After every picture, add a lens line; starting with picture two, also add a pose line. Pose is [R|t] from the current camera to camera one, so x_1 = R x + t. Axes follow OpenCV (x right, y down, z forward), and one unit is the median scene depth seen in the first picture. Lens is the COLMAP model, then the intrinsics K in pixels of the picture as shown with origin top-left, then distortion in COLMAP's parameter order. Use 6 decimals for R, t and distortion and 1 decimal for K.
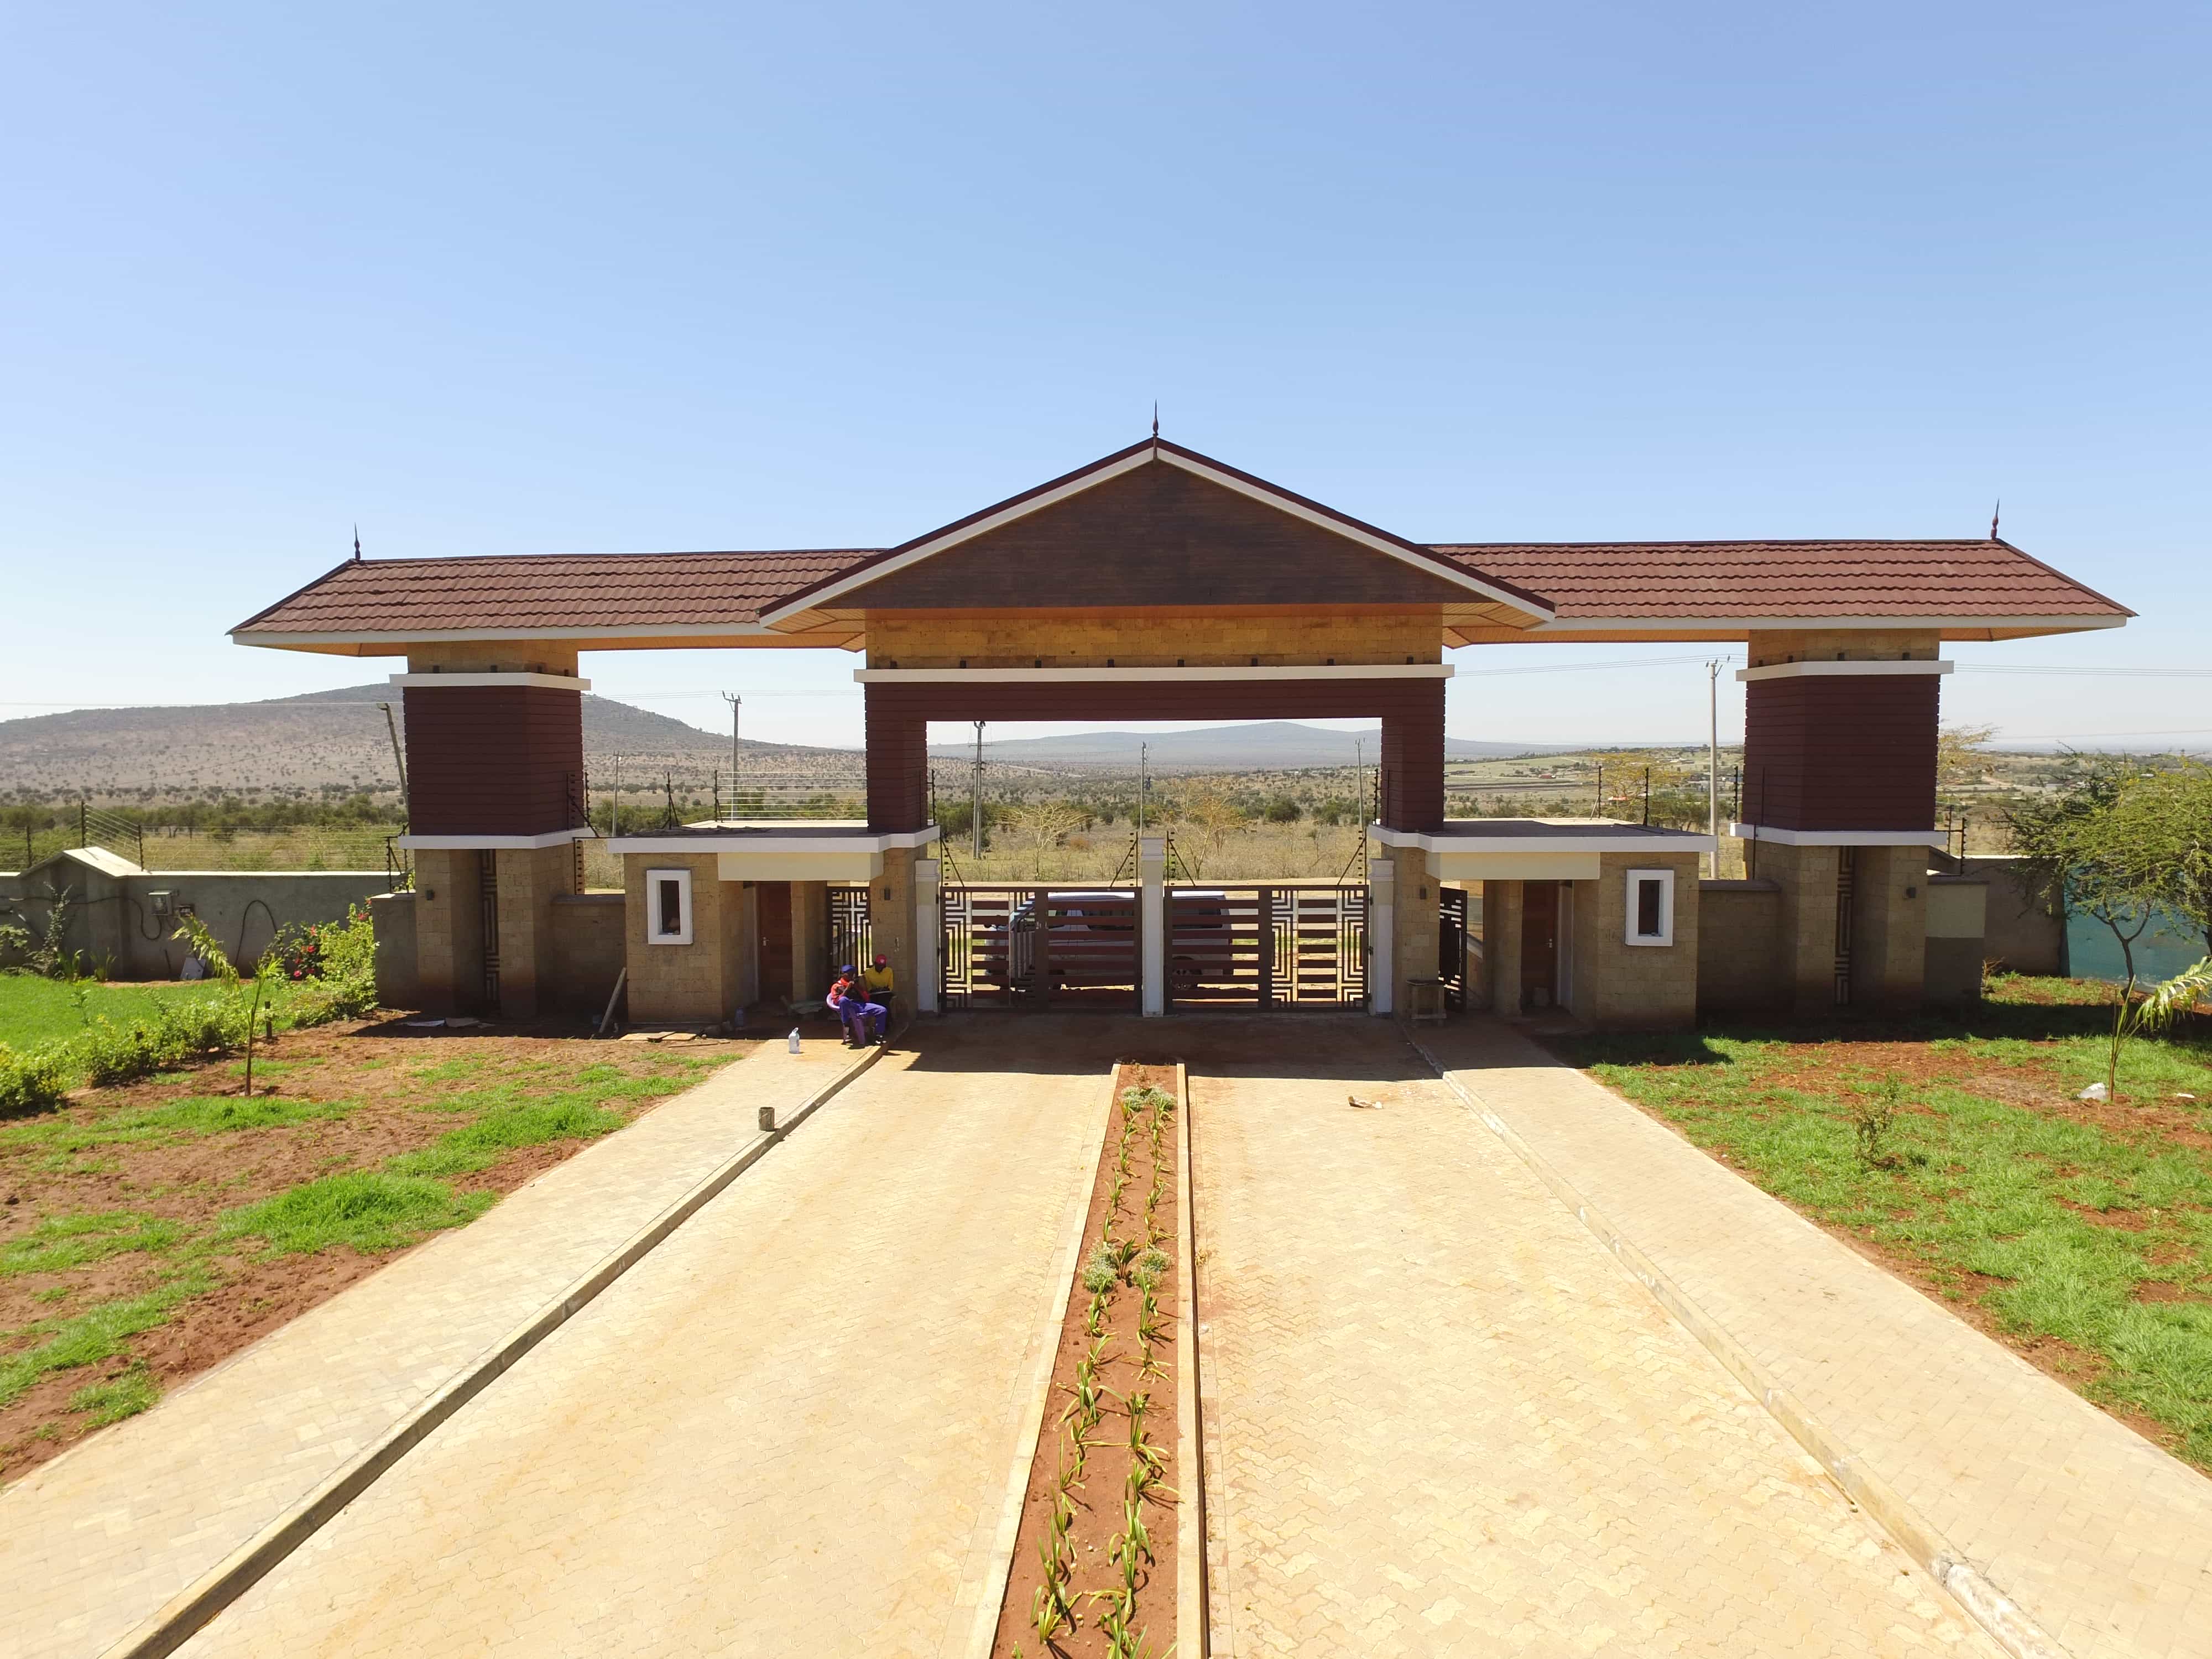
lens RADIAL K [[1287.2, 0, 1103.4], [0, 1287.2, 834.4], [0, 0, 1]] dist [-0.015242, 0.016391]
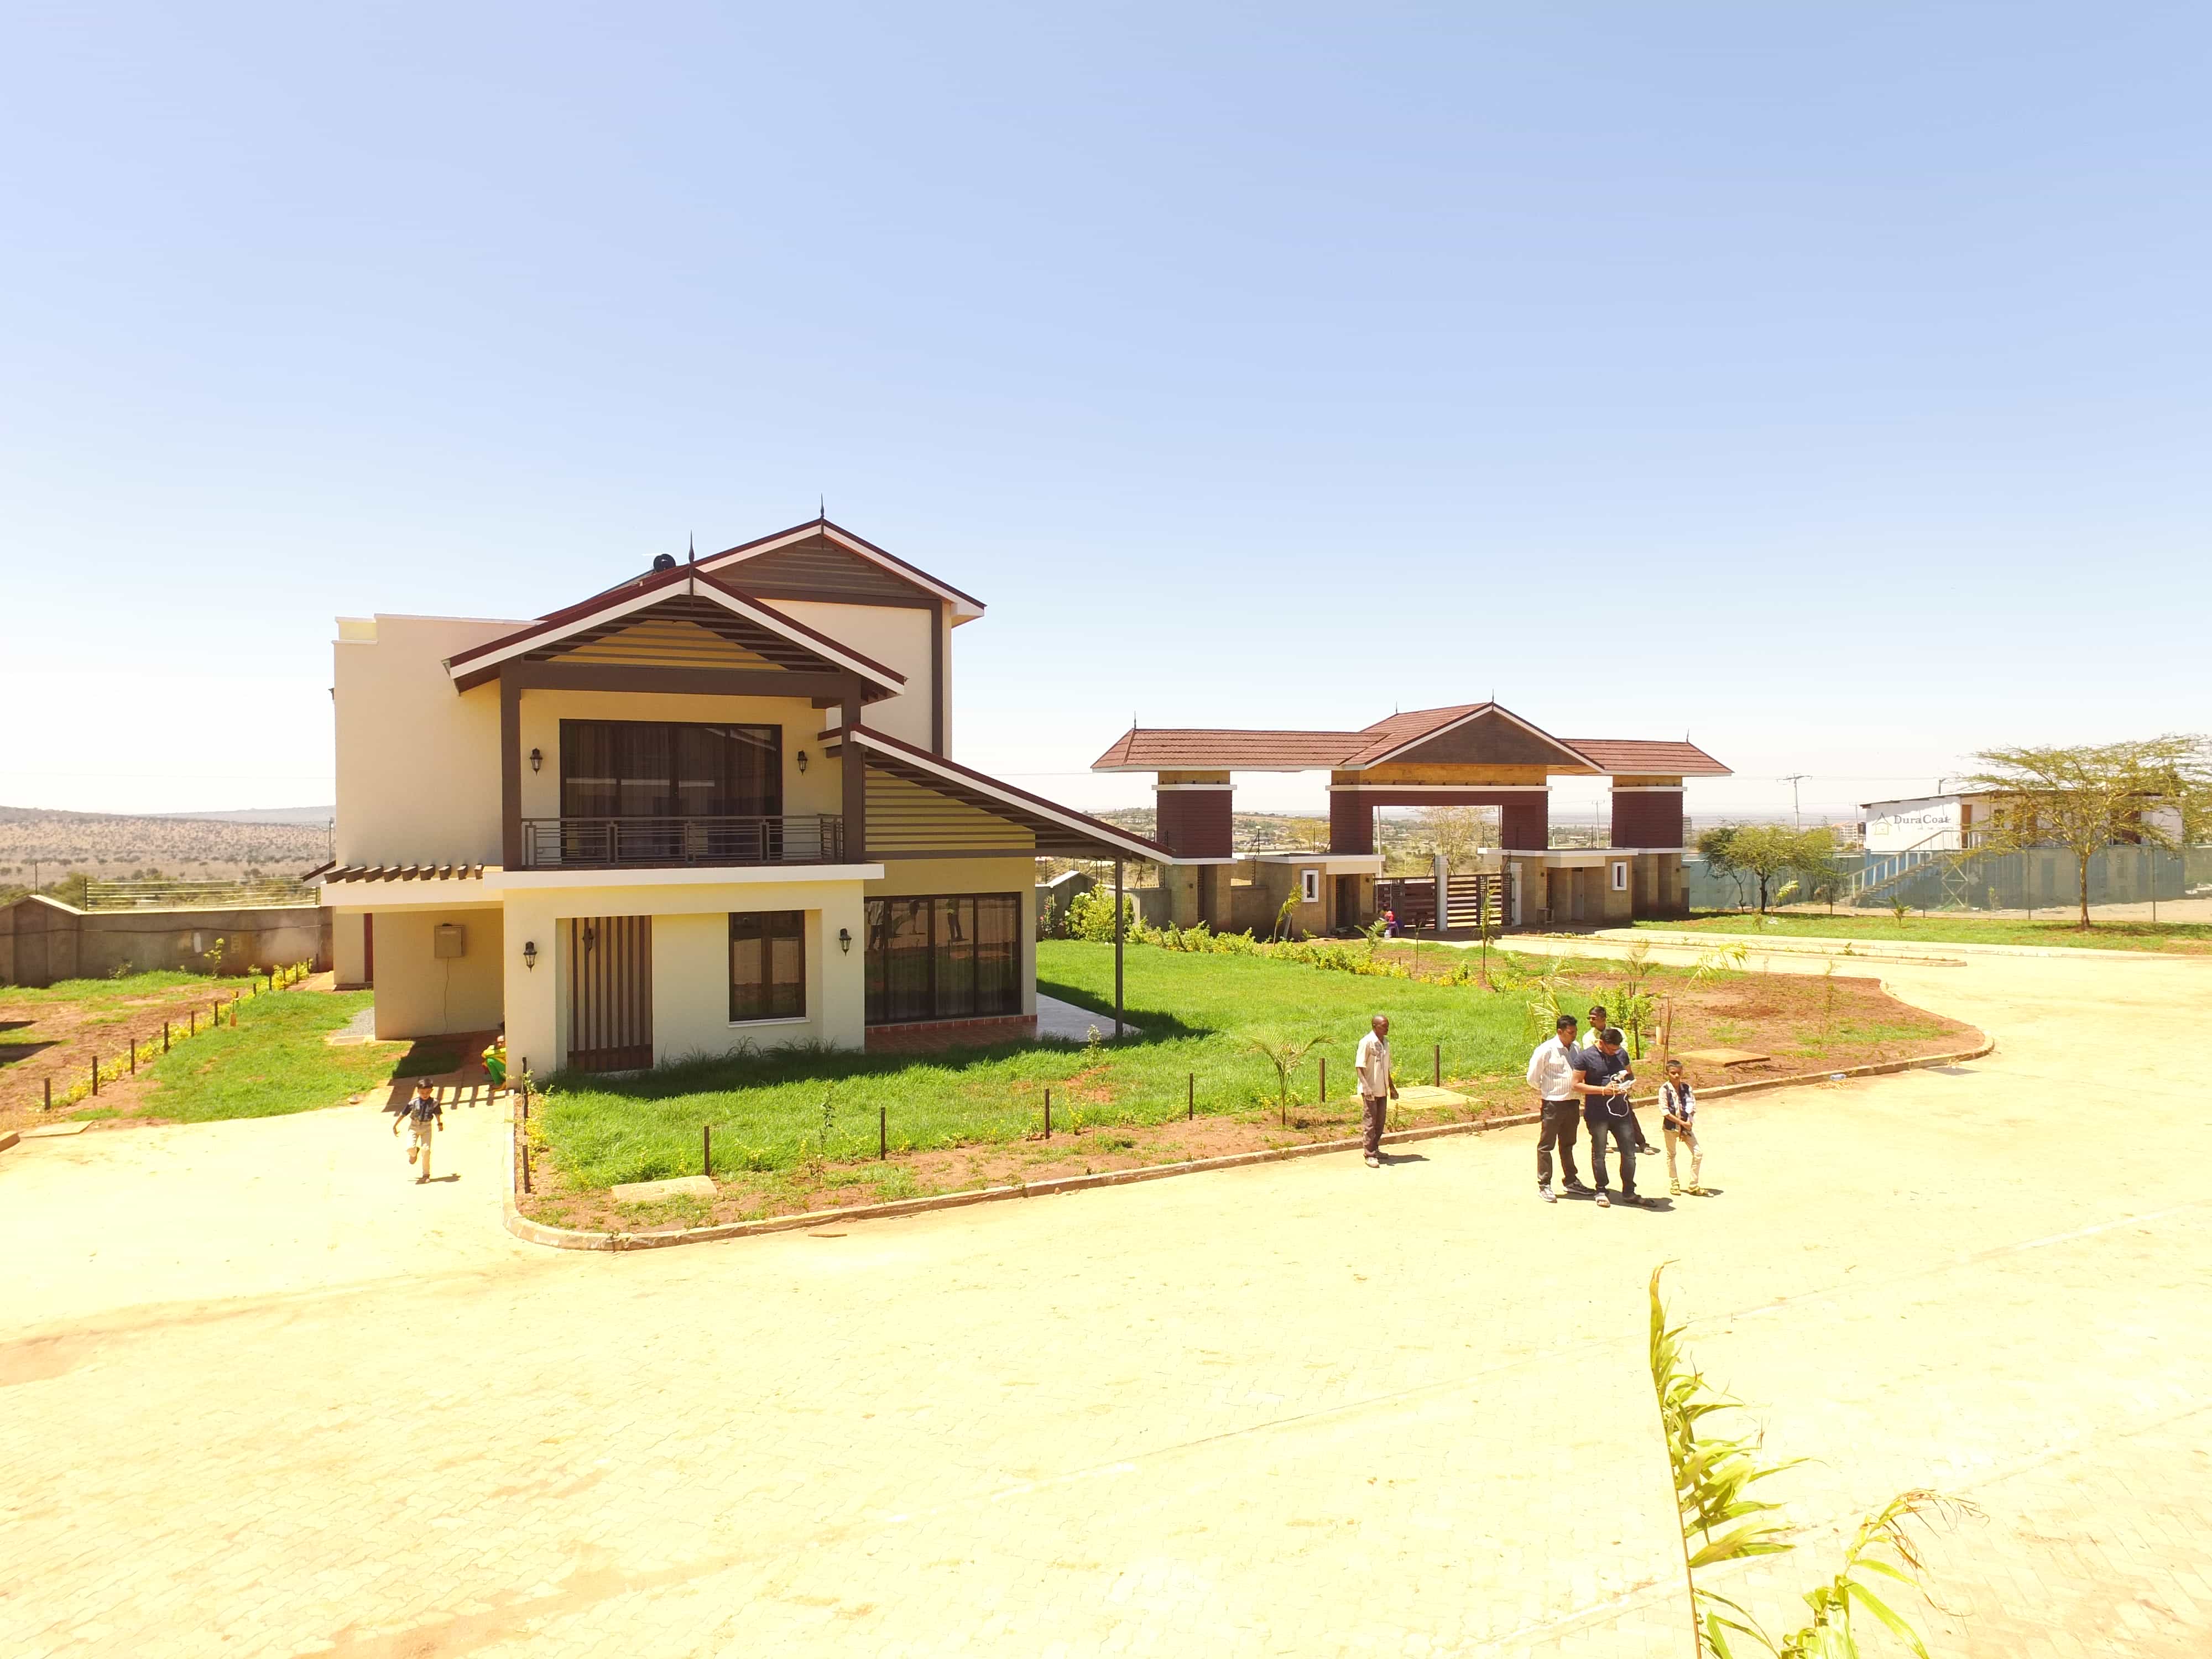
lens RADIAL K [[1287.2, 0, 1103.4], [0, 1287.2, 834.4], [0, 0, 1]] dist [-0.015242, 0.016391]
pose [[0.895190, -0.005242, 0.445655, -1.573989], [0.028582, 0.998548, -0.045669, 0.054307], [-0.444768, 0.053620, 0.894039, -0.853713]]
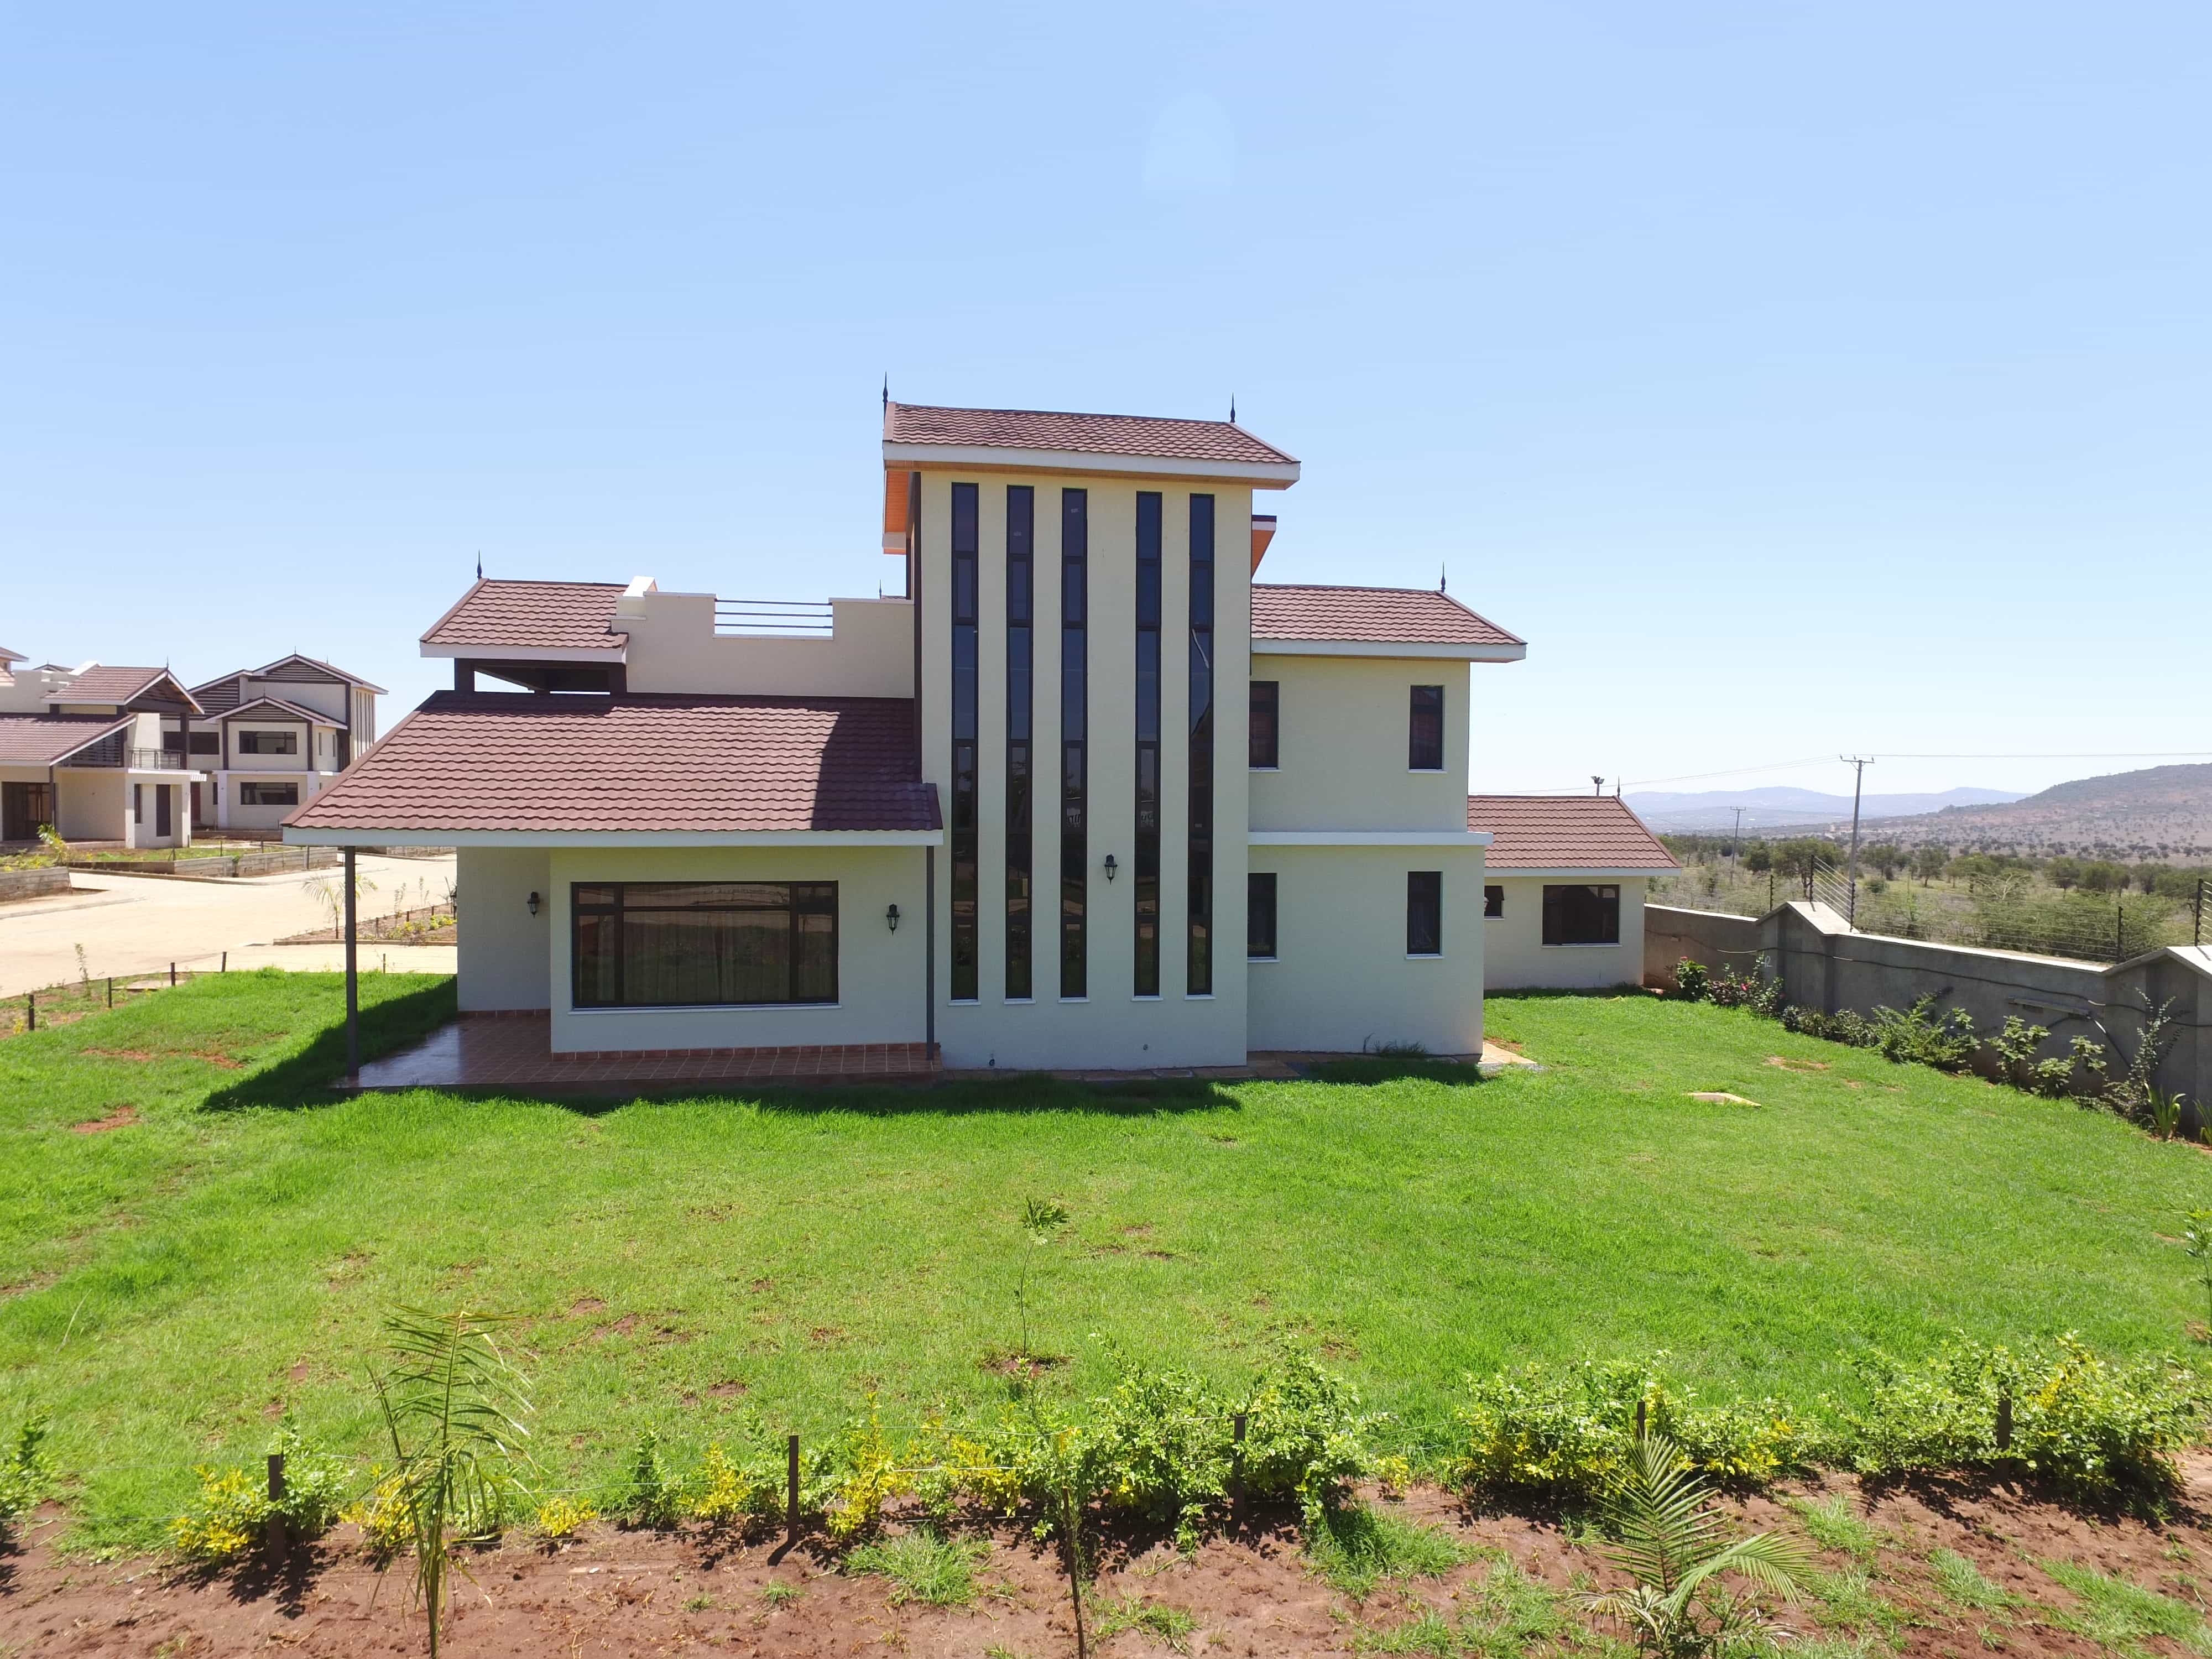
lens RADIAL K [[1287.2, 0, 1103.4], [0, 1287.2, 834.4], [0, 0, 1]] dist [-0.015242, 0.016391]
pose [[0.208962, 0.032005, -0.977400, -0.295961], [-0.074695, 0.997067, 0.016680, -0.020221], [0.975067, 0.069521, 0.210740, 0.334205]]
